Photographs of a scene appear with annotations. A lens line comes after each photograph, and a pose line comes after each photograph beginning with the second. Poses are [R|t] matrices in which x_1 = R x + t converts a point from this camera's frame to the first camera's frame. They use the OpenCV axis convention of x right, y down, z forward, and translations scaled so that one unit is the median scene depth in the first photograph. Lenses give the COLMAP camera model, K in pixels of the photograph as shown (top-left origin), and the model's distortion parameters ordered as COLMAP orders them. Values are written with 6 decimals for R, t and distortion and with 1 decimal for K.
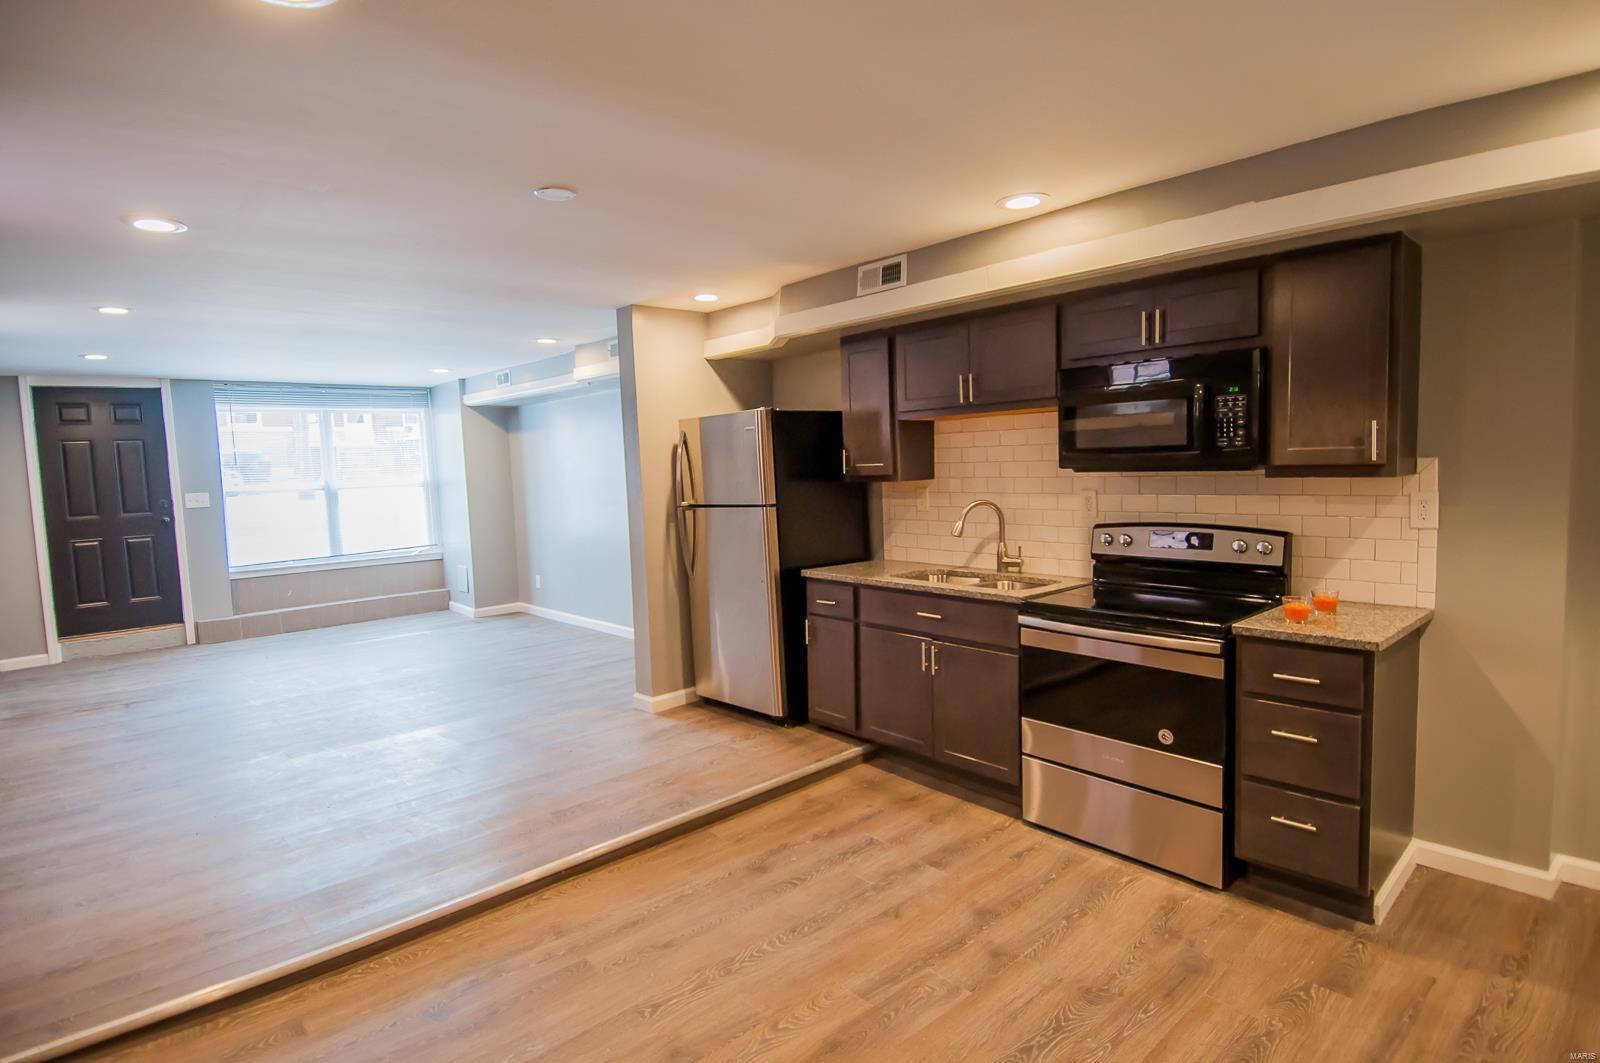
lens RADIAL K [[832.4, 0, 797.9], [0, 832.4, 532.0], [0, 0, 1]] dist [0.040639, -0.046016]
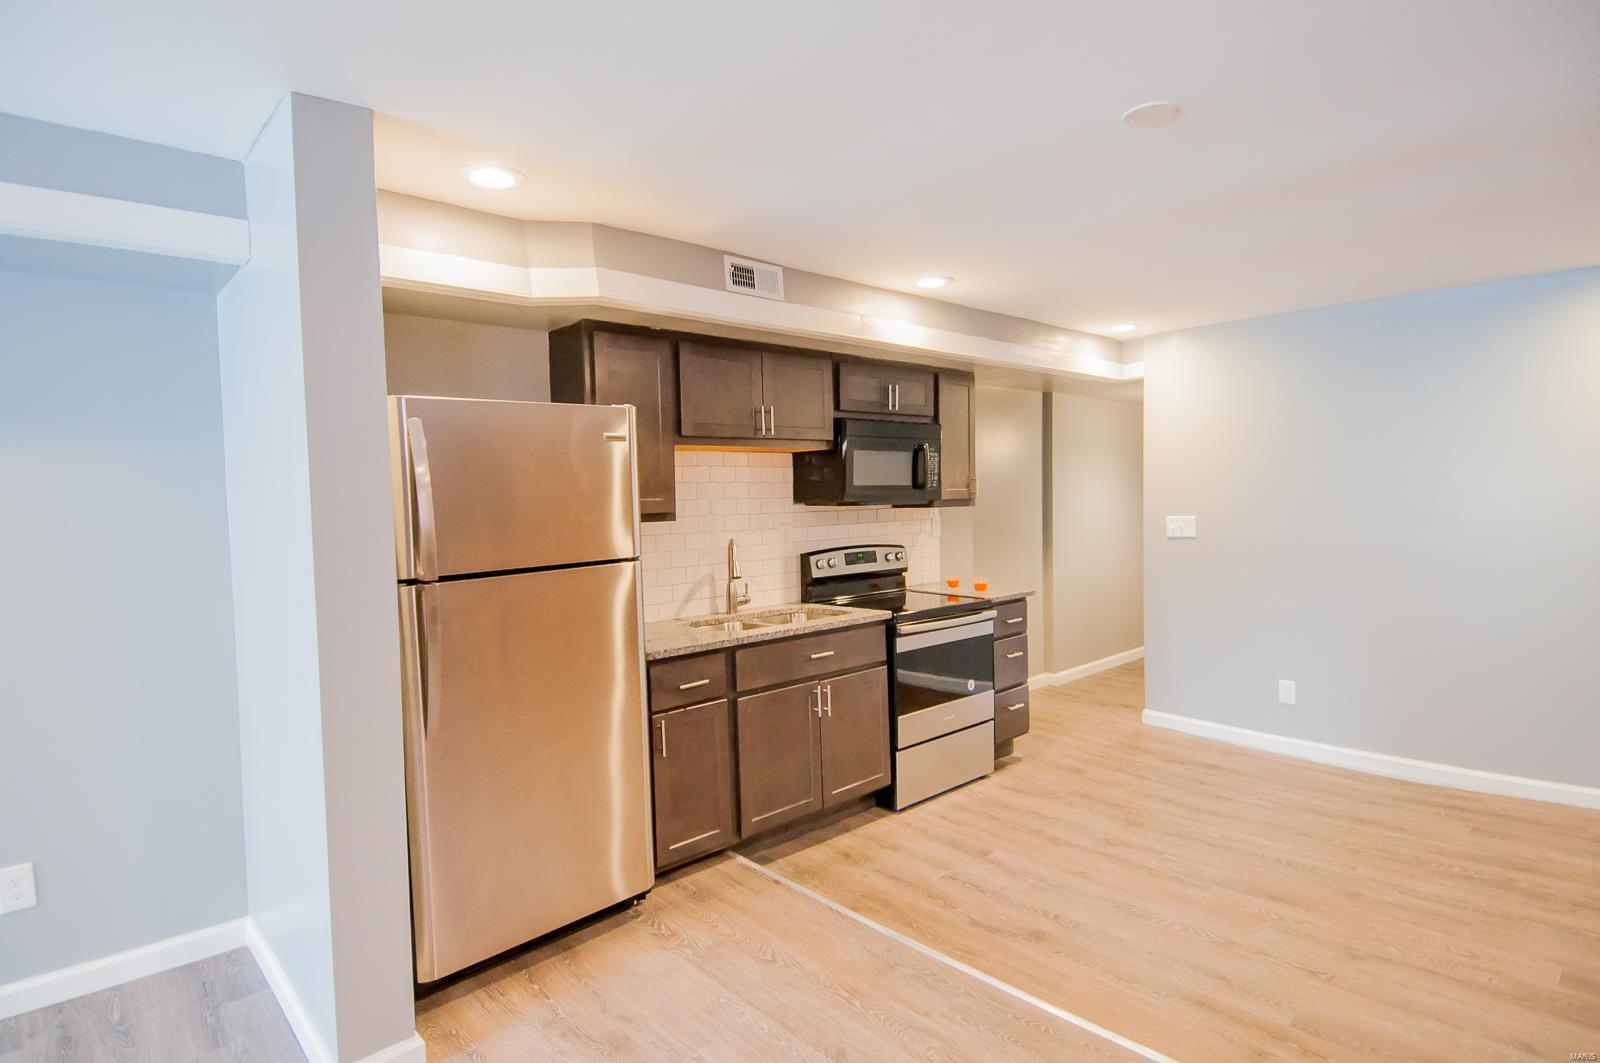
lens RADIAL K [[832.4, 0, 793.6], [0, 832.4, 530.9], [0, 0, 1]] dist [0.040639, -0.046016]
pose [[-0.002539, -0.011888, 0.999926, -0.691122], [0.109720, 0.993889, 0.012095, -0.048440], [-0.993959, 0.109743, -0.001219, 0.894706]]
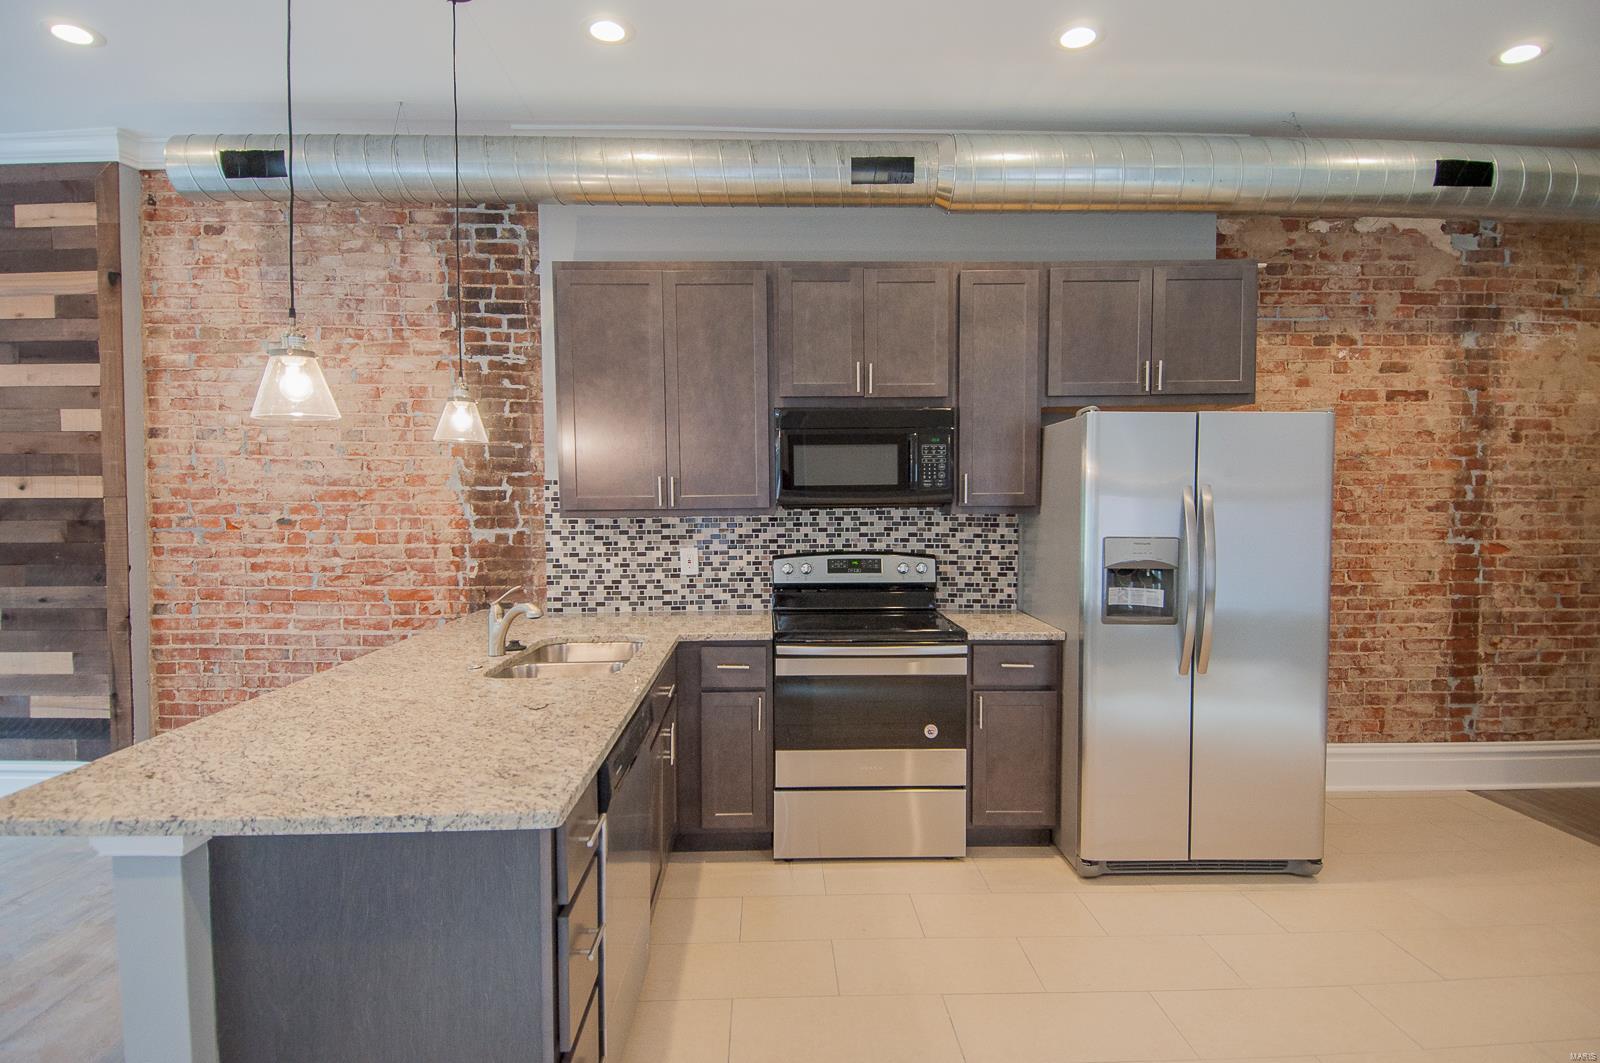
lens RADIAL K [[832.4, 0, 803.0], [0, 832.4, 529.8], [0, 0, 1]] dist [0.040639, -0.046016]
pose [[0.633162, 0.004069, 0.774009, -0.374901], [0.048393, 0.997822, -0.044832, 0.006210], [-0.772505, 0.065843, 0.631586, 0.273725]]
